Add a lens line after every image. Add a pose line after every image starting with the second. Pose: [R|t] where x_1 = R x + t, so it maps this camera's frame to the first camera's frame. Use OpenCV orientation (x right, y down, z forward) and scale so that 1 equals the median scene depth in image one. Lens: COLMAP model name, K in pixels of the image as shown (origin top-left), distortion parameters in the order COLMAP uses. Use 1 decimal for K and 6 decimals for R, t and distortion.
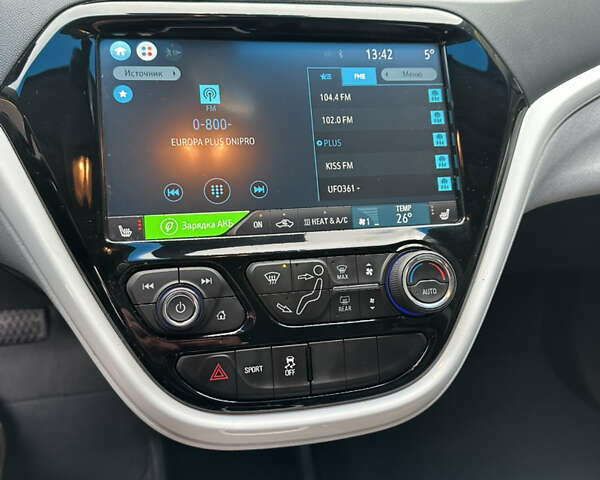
lens RADIAL K [[592.1, 0, 300.0], [0, 592.1, 240.0], [0, 0, 1]] dist [-0.006677, -0.007196]
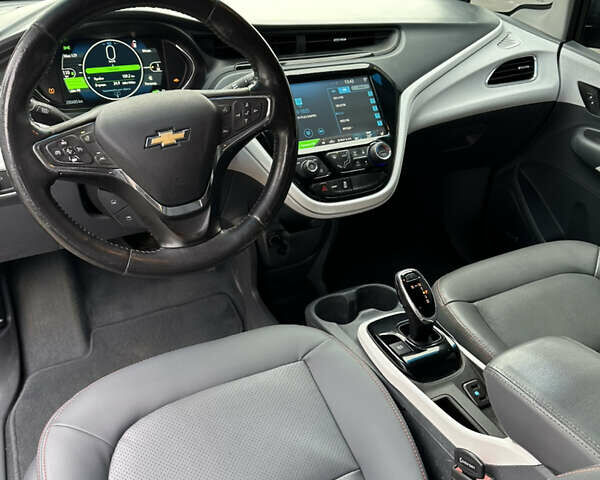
lens RADIAL K [[592.1, 0, 300.0], [0, 592.1, 240.0], [0, 0, 1]] dist [-0.006677, -0.007196]
pose [[0.966785, -0.166598, 0.193837, -0.788528], [0.178549, 0.982865, -0.045786, 0.531320], [-0.182888, 0.078874, 0.979965, -1.711477]]
